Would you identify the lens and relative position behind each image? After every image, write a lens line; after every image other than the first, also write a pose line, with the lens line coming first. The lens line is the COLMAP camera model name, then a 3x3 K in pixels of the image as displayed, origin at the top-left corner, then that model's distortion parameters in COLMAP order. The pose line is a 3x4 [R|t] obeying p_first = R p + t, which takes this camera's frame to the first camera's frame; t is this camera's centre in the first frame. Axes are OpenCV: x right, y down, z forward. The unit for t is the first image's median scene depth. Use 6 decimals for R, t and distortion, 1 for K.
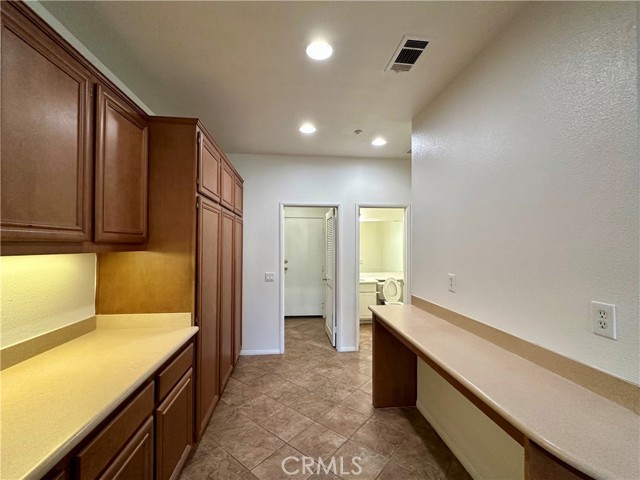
lens RADIAL K [[275.8, 0, 320.2], [0, 275.8, 241.8], [0, 0, 1]] dist [-0.001558, 0.000781]
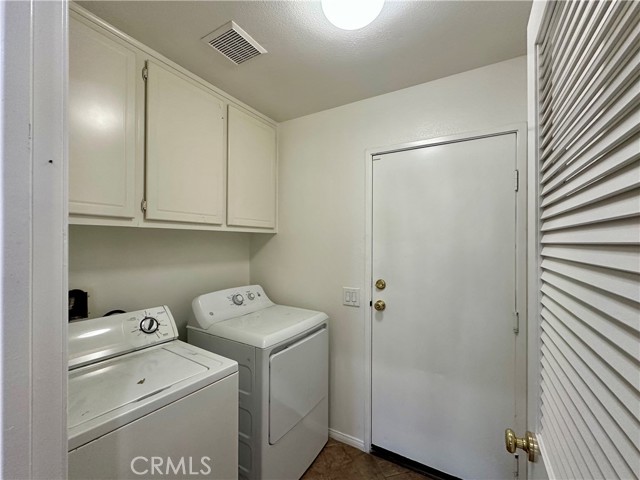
lens RADIAL K [[275.8, 0, 319.2], [0, 275.8, 241.0], [0, 0, 1]] dist [-0.001558, 0.000781]
pose [[0.804238, -0.001711, -0.594305, 0.015304], [0.011485, 0.999854, 0.012663, 0.013733], [0.594196, -0.017009, 0.804140, 0.685914]]
